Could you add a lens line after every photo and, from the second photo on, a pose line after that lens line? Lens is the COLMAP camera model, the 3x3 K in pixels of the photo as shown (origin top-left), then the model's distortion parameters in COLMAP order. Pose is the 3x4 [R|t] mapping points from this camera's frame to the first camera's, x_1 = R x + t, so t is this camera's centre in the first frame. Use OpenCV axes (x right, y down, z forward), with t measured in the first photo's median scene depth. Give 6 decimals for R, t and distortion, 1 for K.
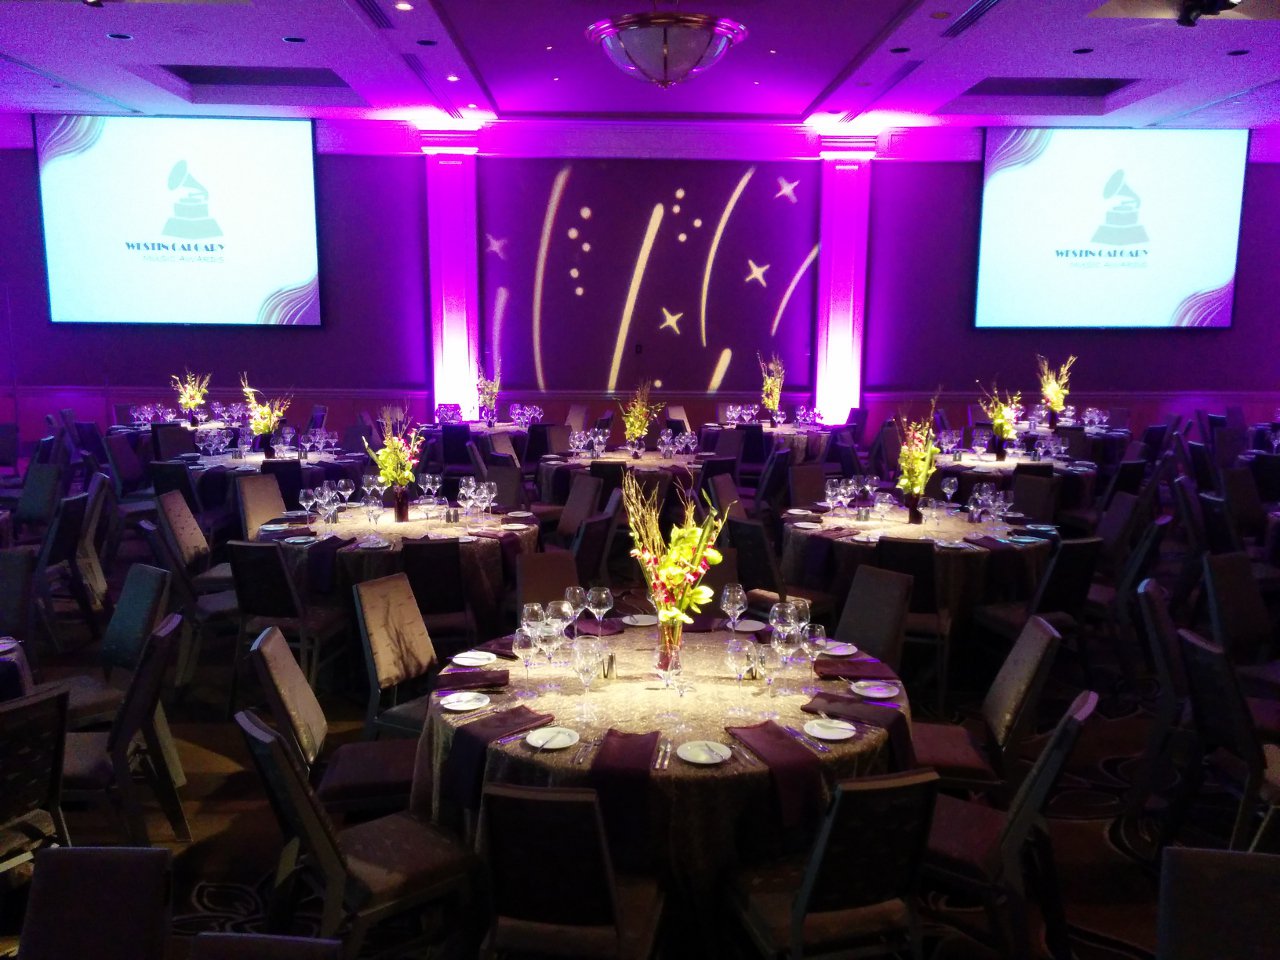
lens RADIAL K [[1103.6, 0, 644.8], [0, 1103.6, 499.1], [0, 0, 1]] dist [0.070810, -0.078105]
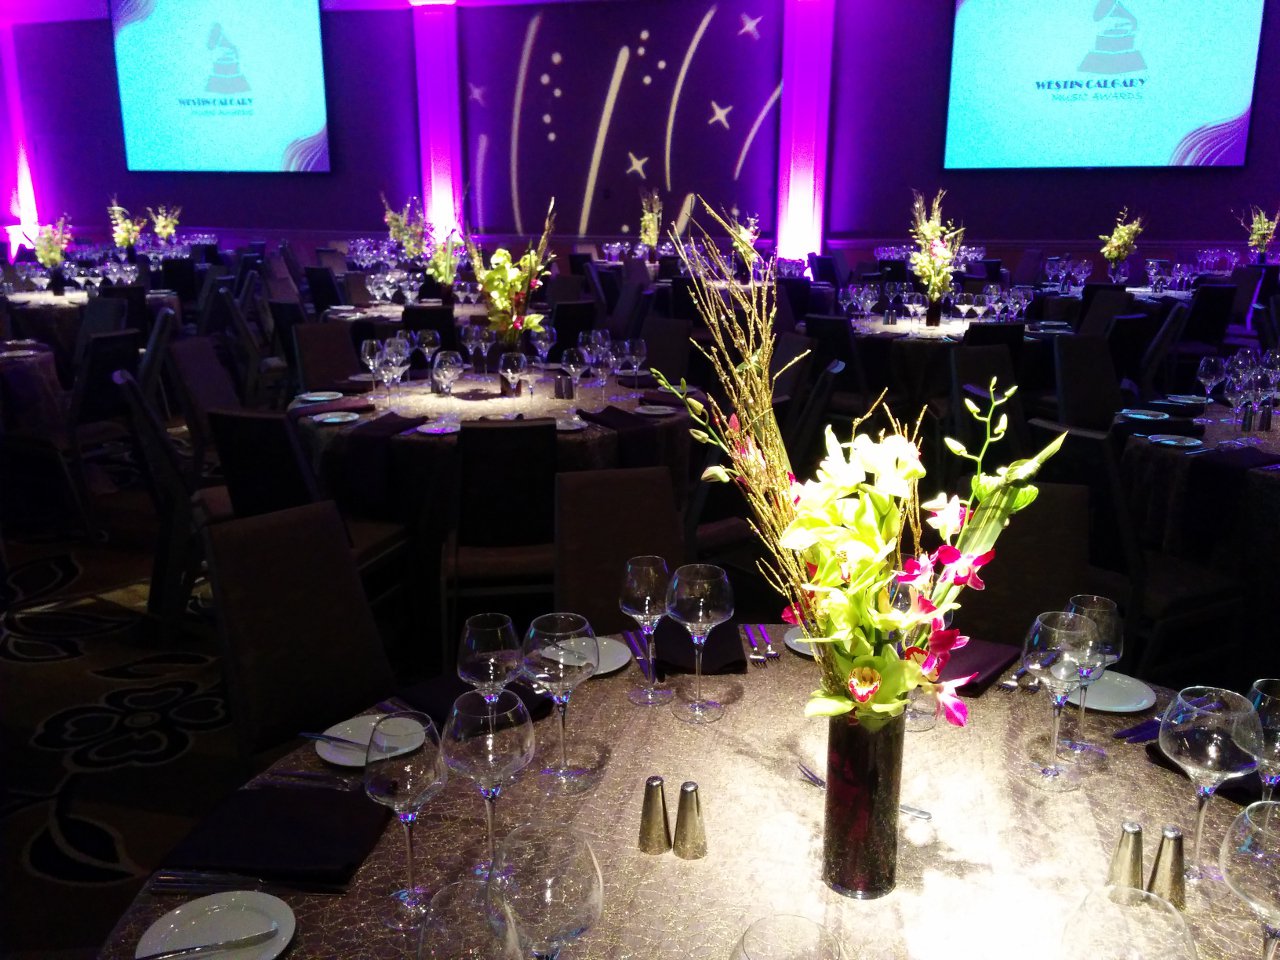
lens RADIAL K [[1103.6, 0, 638.8], [0, 1103.6, 488.4], [0, 0, 1]] dist [0.070810, -0.078105]
pose [[0.957292, 0.071318, -0.280188, 0.341772], [-0.045774, 0.994262, 0.096683, 0.037214], [0.285476, -0.079729, 0.955064, -0.002950]]
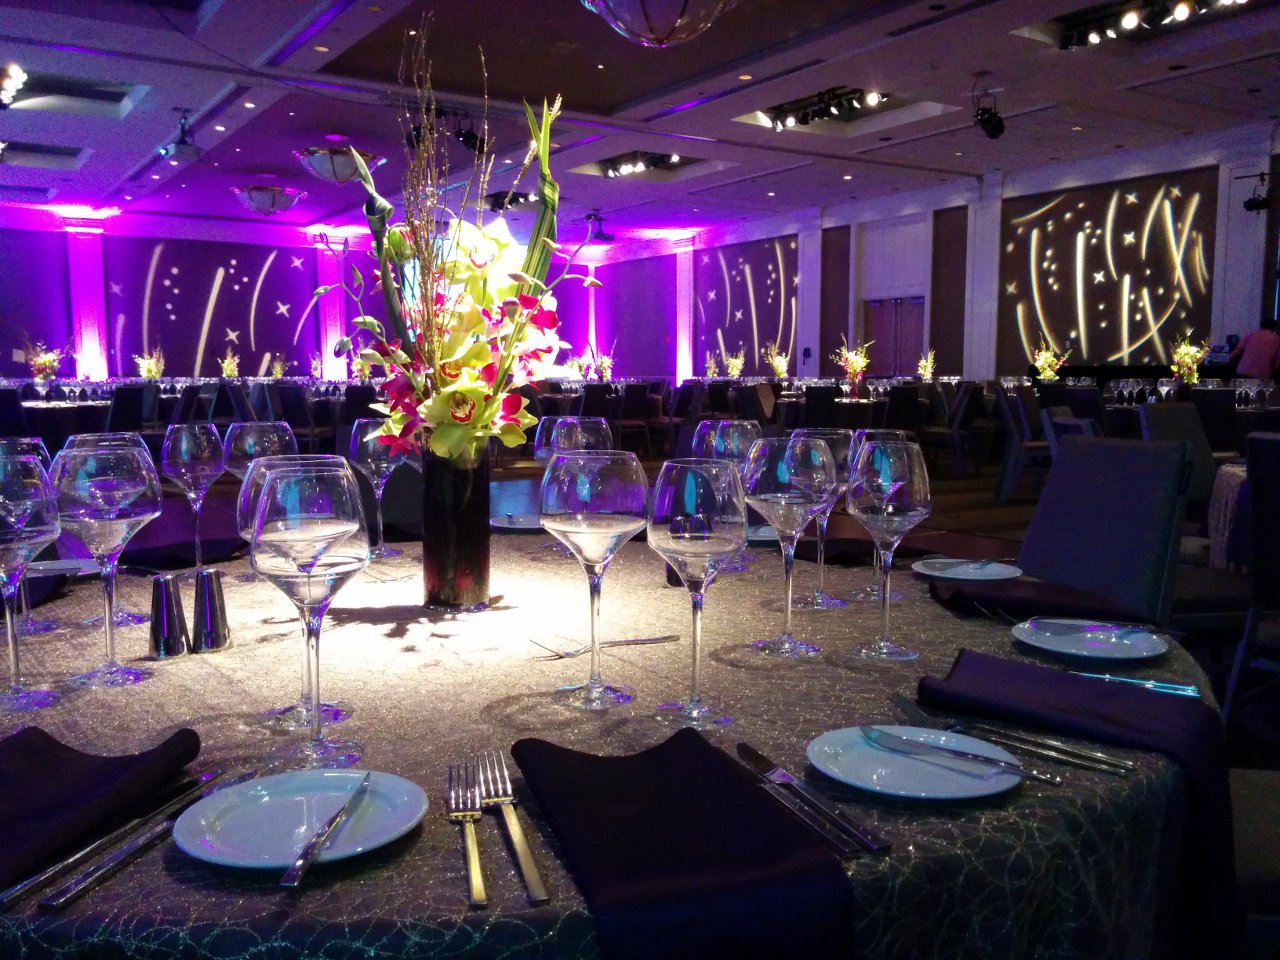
lens RADIAL K [[1103.6, 0, 643.6], [0, 1103.6, 482.6], [0, 0, 1]] dist [0.070810, -0.078105]
pose [[0.851187, -0.060580, 0.521355, -0.349226], [0.095297, 0.994644, -0.040012, 0.193567], [-0.516139, 0.083741, 0.852401, -0.769999]]
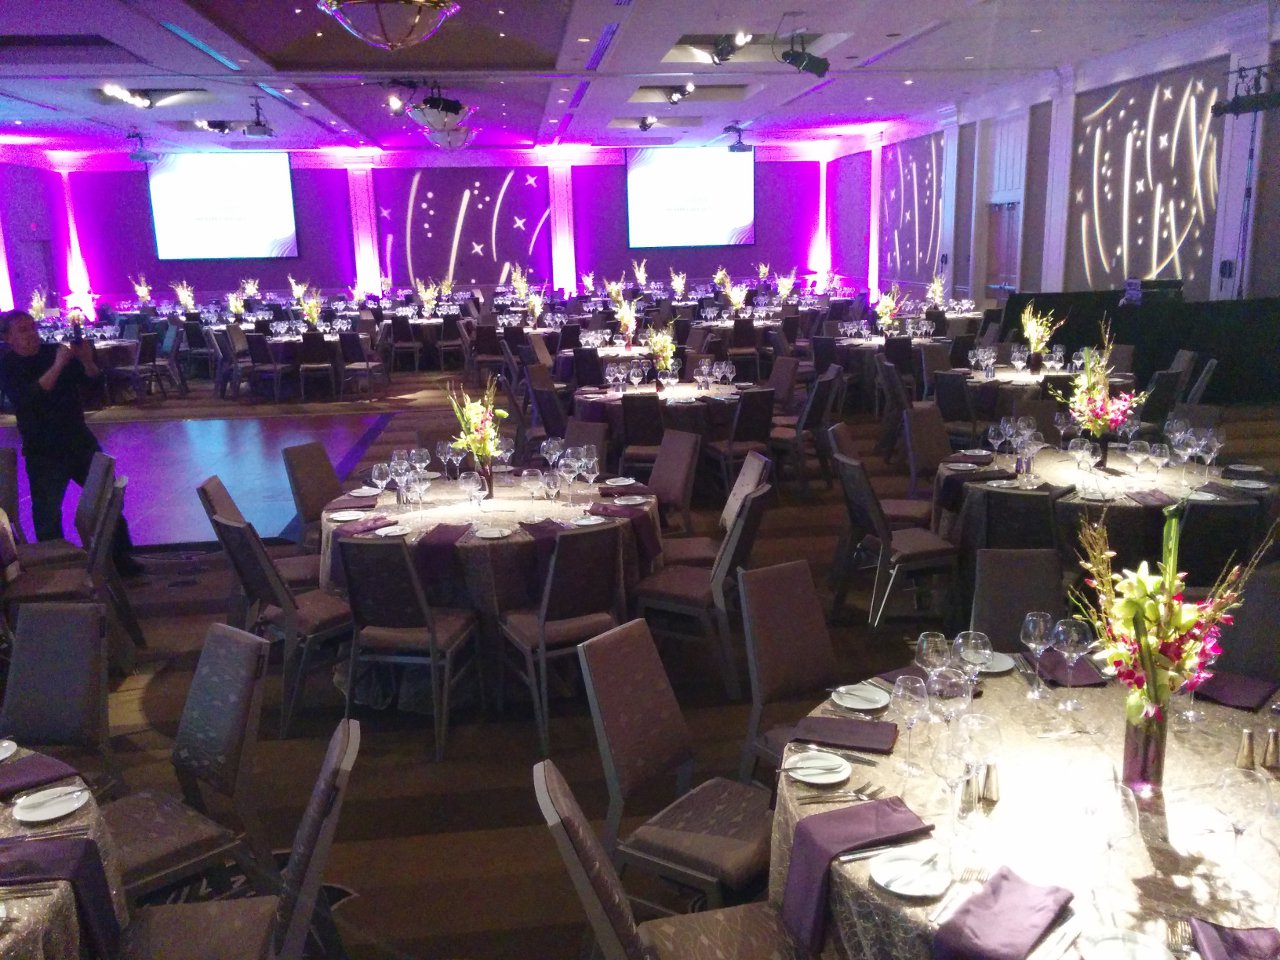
lens RADIAL K [[1103.6, 0, 638.4], [0, 1103.6, 487.9], [0, 0, 1]] dist [0.070810, -0.078105]
pose [[0.995629, -0.050435, 0.078611, 0.136258], [0.046382, 0.997540, 0.052558, 0.179534], [-0.081068, -0.048682, 0.995519, -1.046207]]
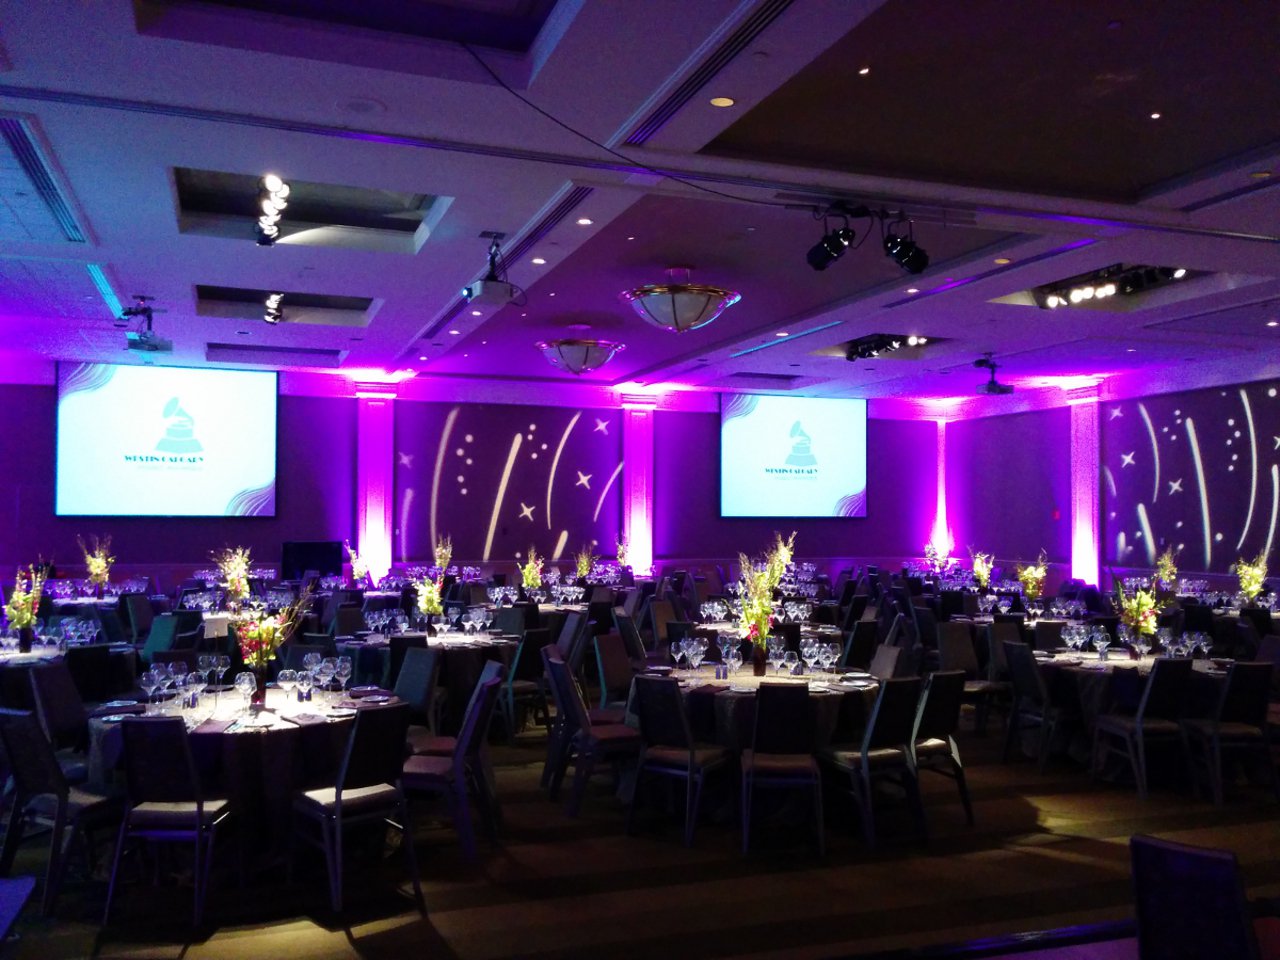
lens RADIAL K [[1103.6, 0, 639.1], [0, 1103.6, 480.5], [0, 0, 1]] dist [0.070810, -0.078105]
pose [[0.950671, 0.007630, 0.310107, -0.291403], [0.053610, 0.980614, -0.188476, 0.080413], [-0.305533, 0.195803, 0.931832, -0.406680]]
